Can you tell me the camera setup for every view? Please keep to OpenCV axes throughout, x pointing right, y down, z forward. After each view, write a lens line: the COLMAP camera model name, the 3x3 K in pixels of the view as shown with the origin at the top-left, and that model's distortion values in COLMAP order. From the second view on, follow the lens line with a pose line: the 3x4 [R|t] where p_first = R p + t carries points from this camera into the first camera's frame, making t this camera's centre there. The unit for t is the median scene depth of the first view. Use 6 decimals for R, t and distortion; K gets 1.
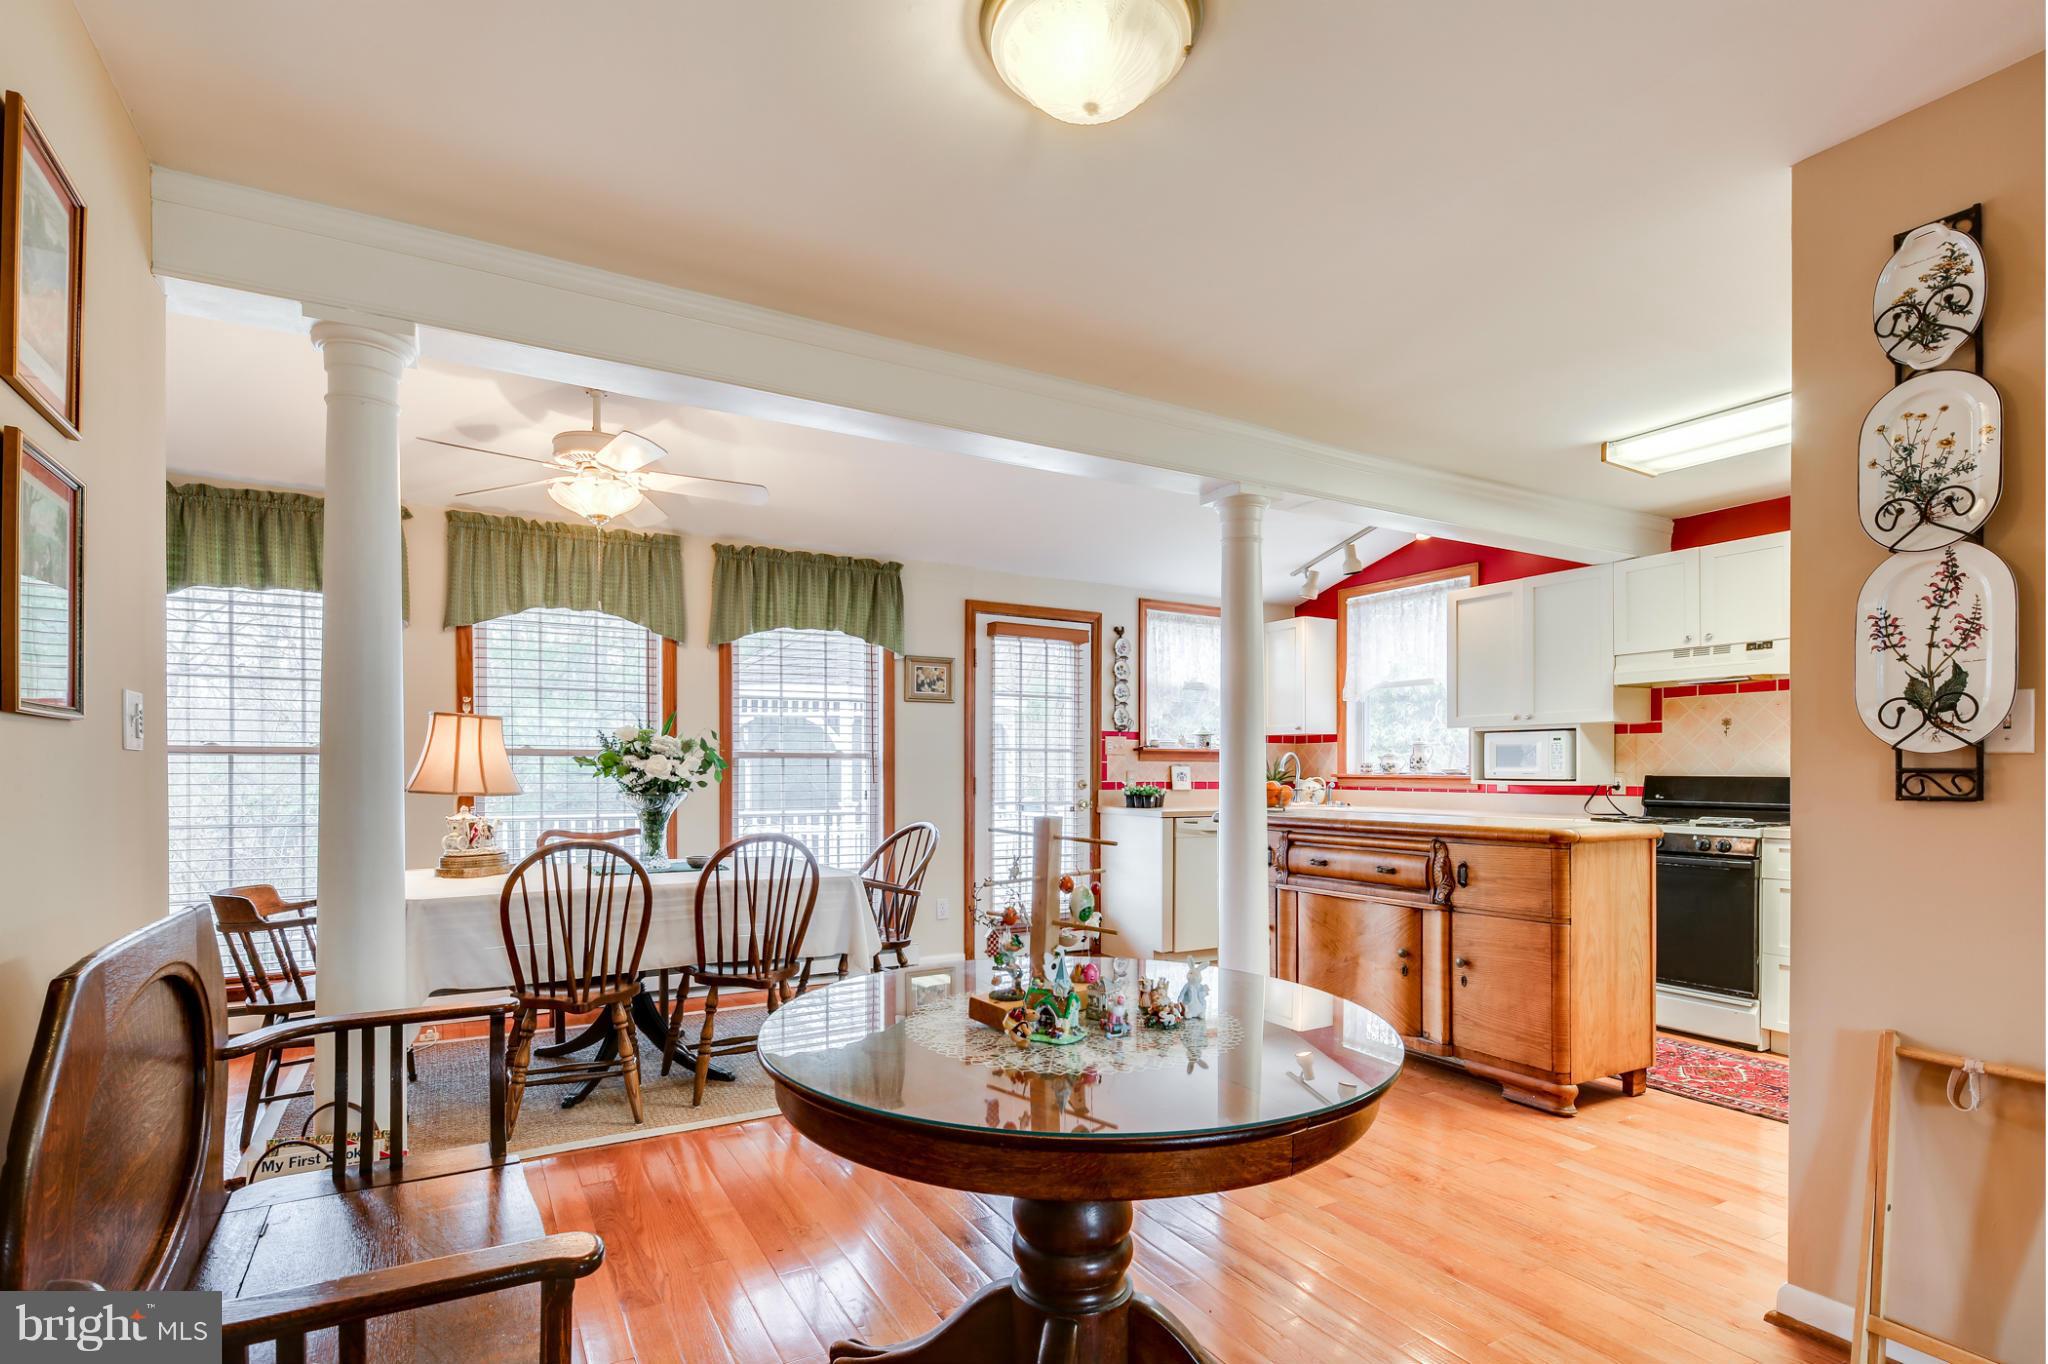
lens RADIAL K [[996.7, 0, 1012.8], [0, 996.7, 774.0], [0, 0, 1]] dist [0.002958, 0.000371]
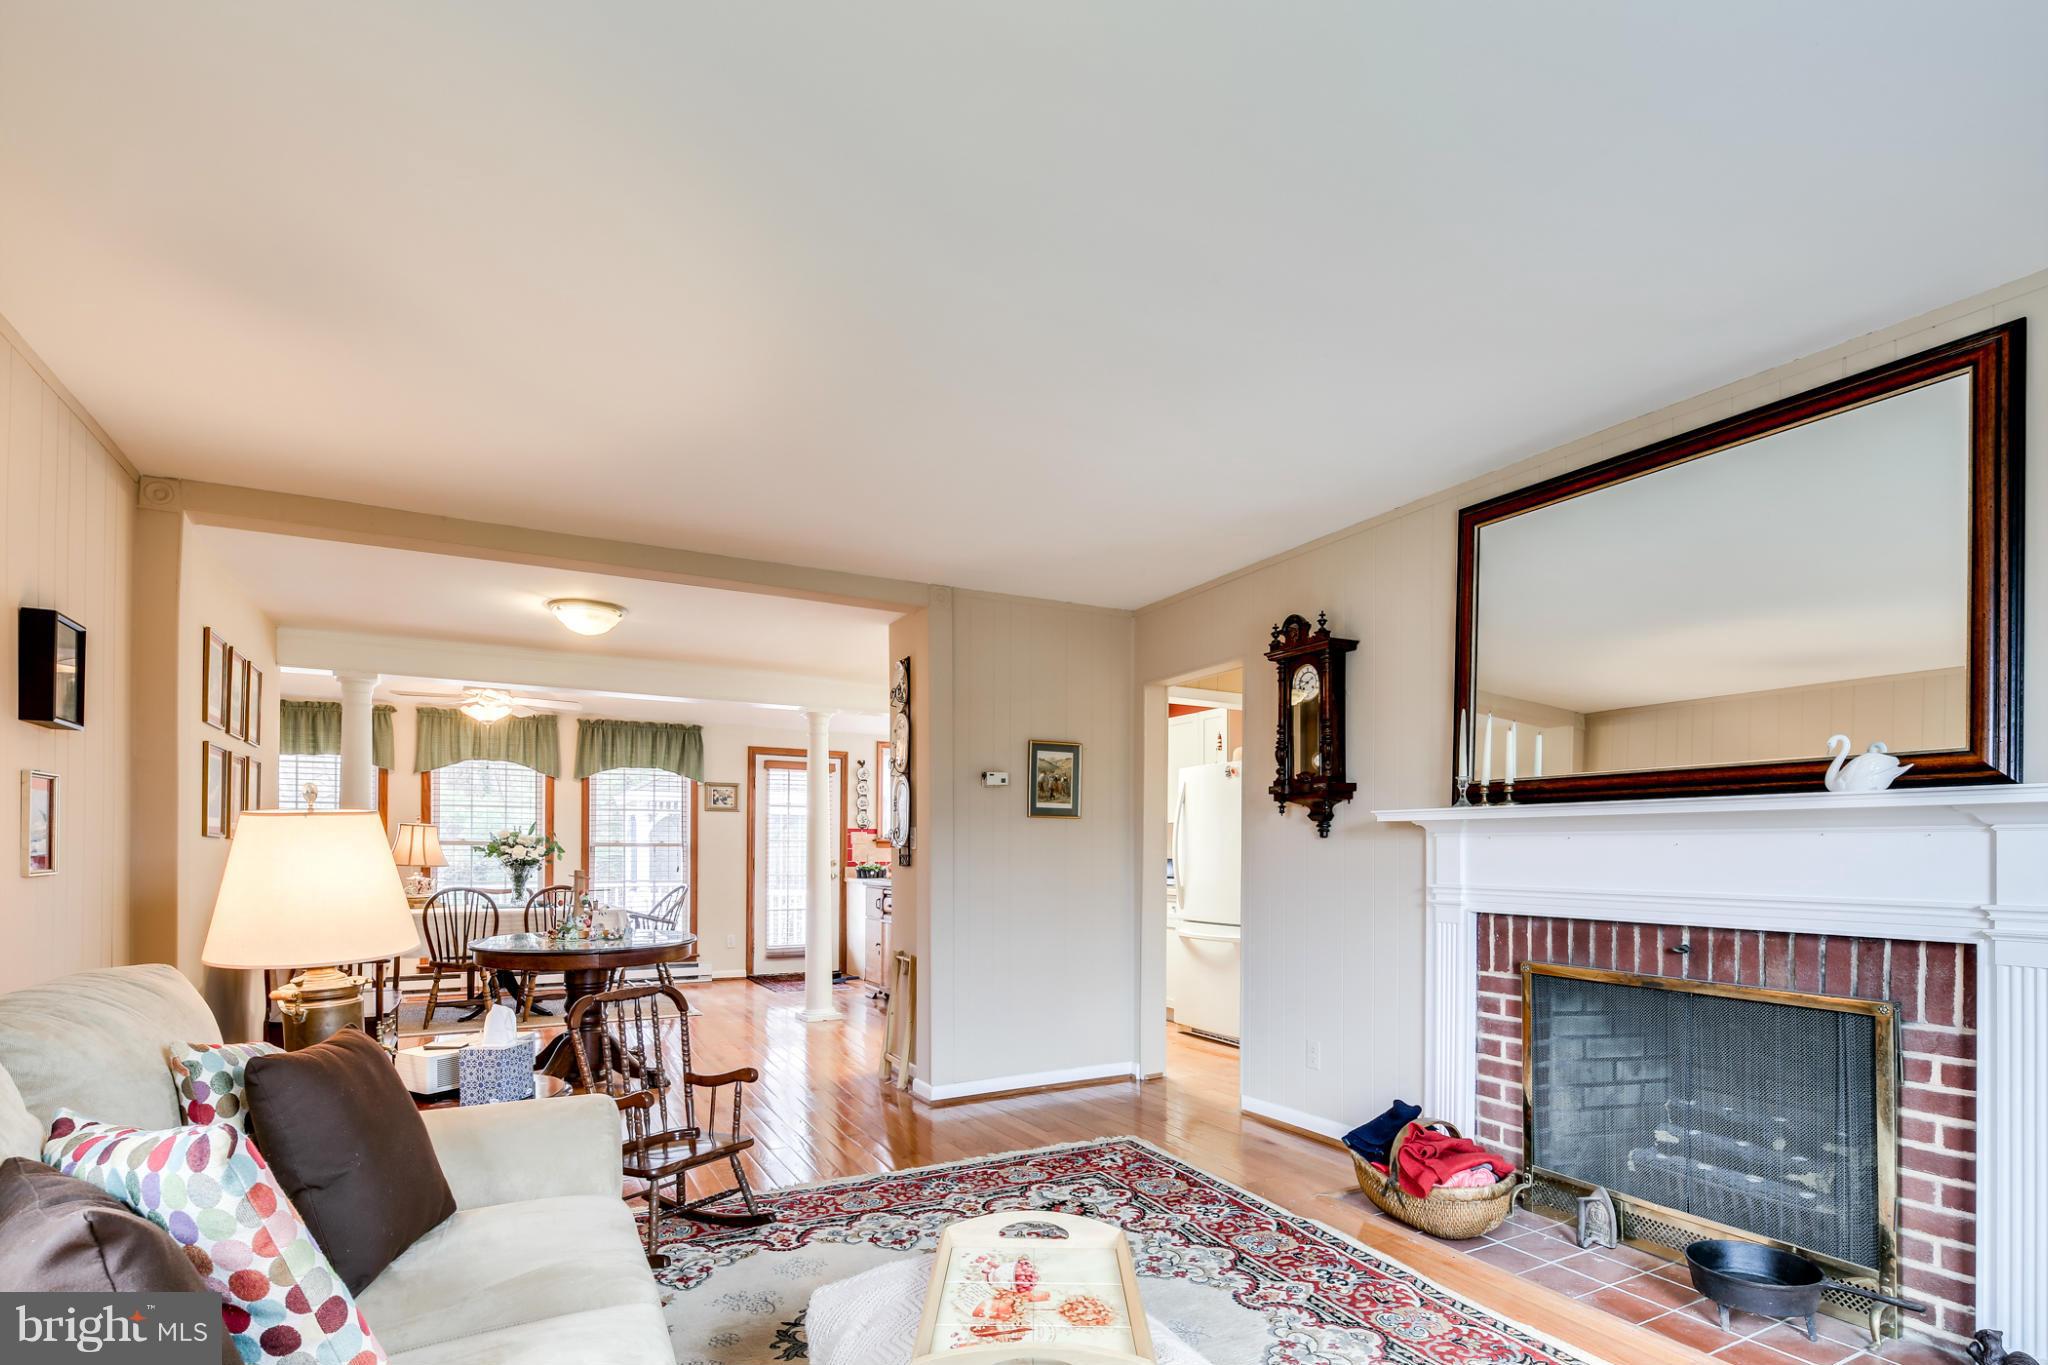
lens RADIAL K [[996.8, 0, 1017.9], [0, 996.8, 844.2], [0, 0, 1]] dist [-0.000132, -0.000549]
pose [[0.999695, 0.000439, -0.024675, 0.426490], [-0.000777, 0.999906, -0.013698, 0.002183], [0.024667, 0.013713, 0.999602, -0.579063]]
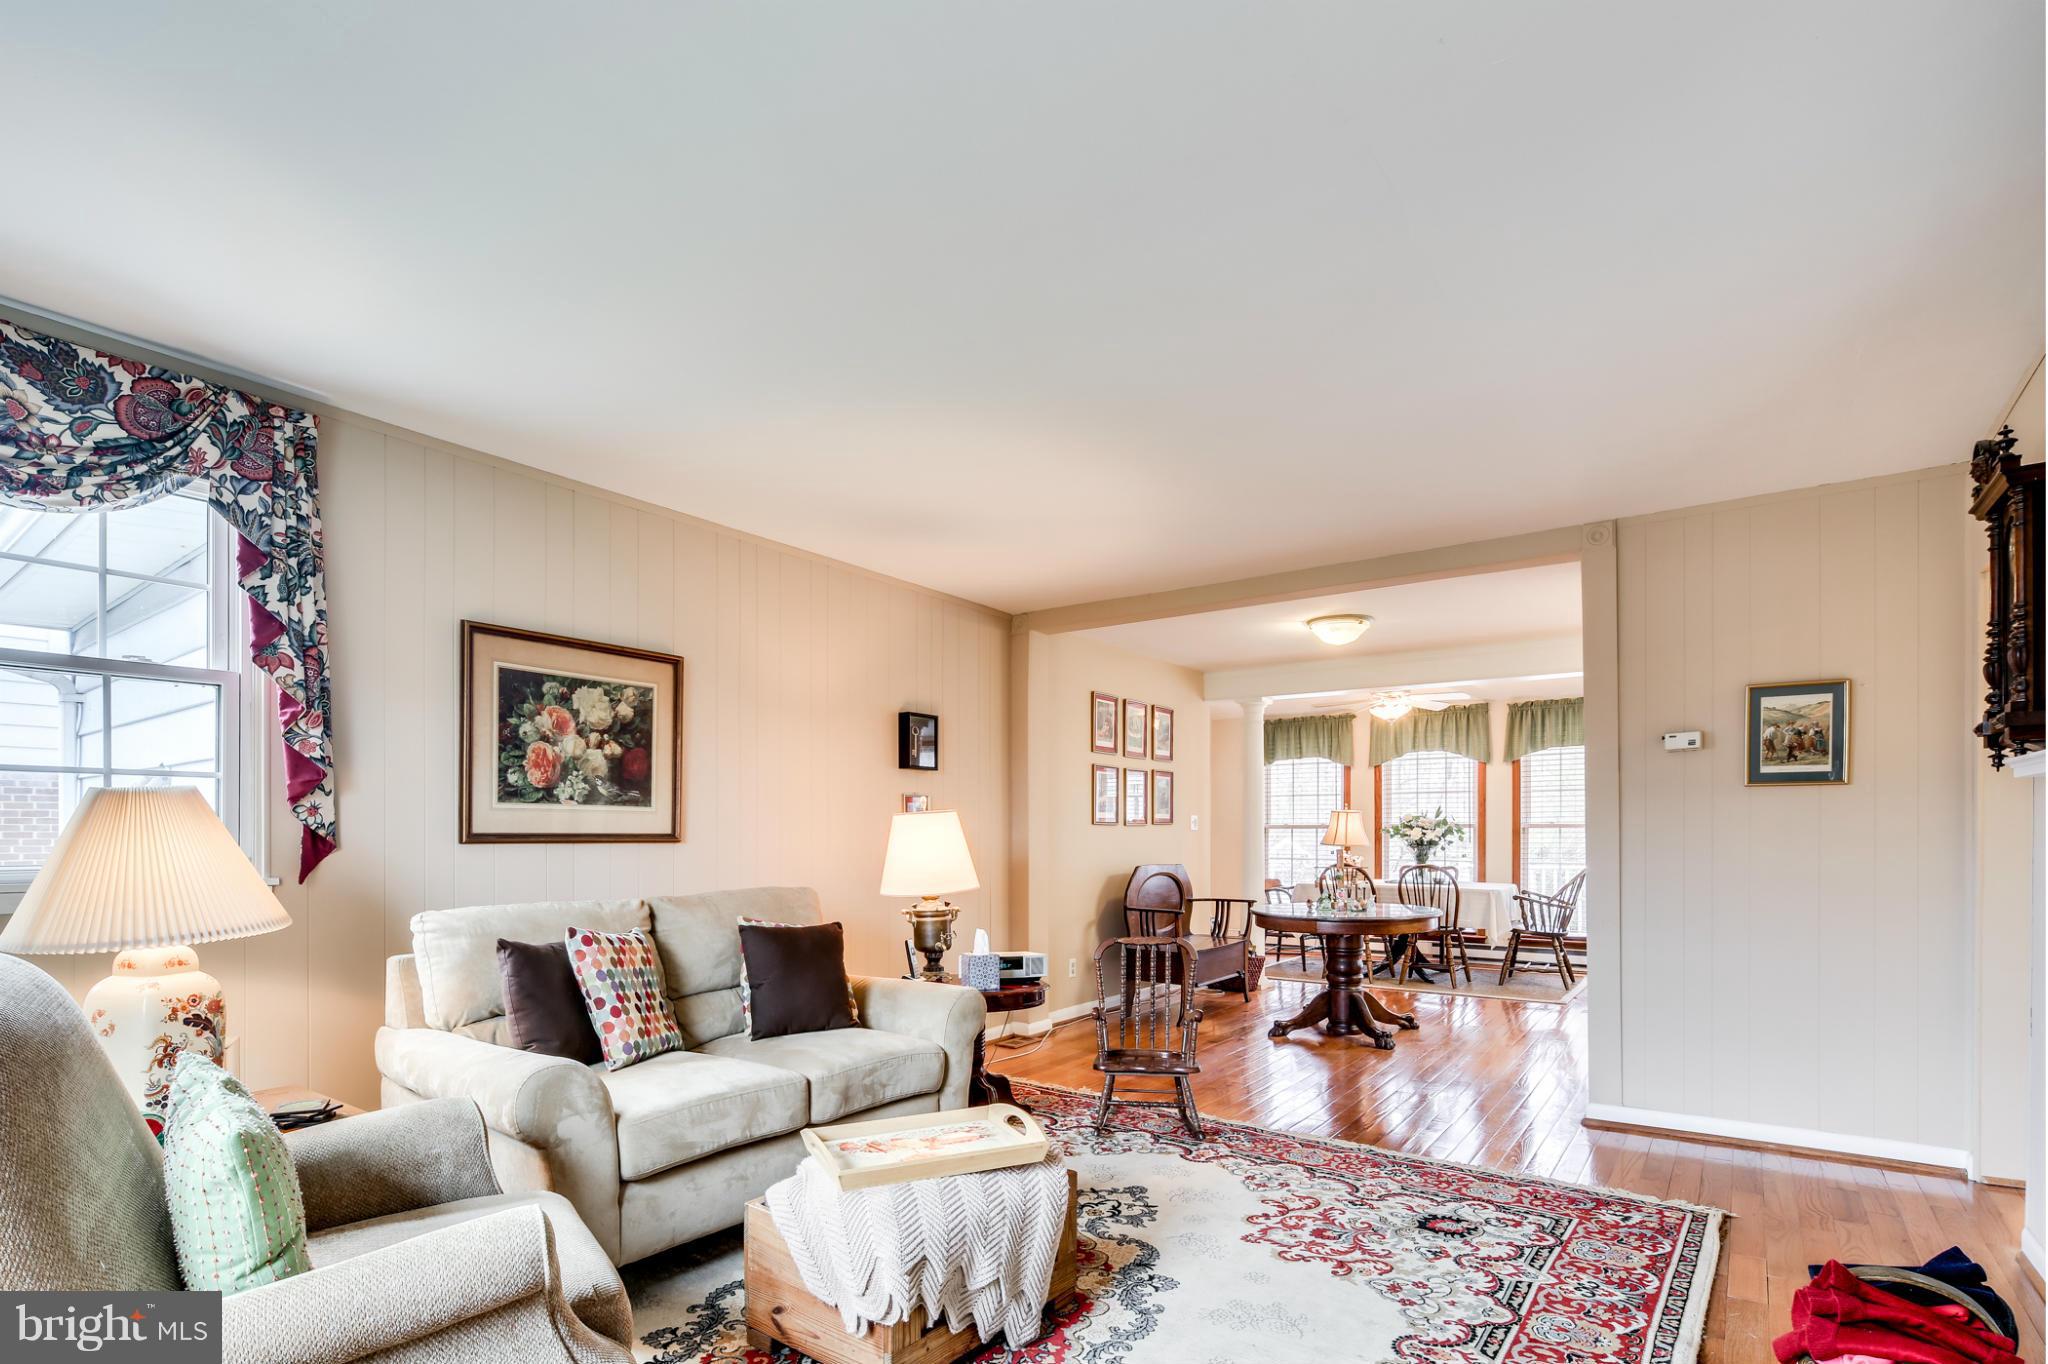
lens RADIAL K [[996.8, 0, 1017.9], [0, 996.8, 843.7], [0, 0, 1]] dist [-0.000132, -0.000549]
pose [[0.419406, 0.006910, -0.907773, 0.804669], [-0.001826, 0.999975, 0.006769, 0.001081], [0.907797, -0.001181, 0.419408, -0.431052]]
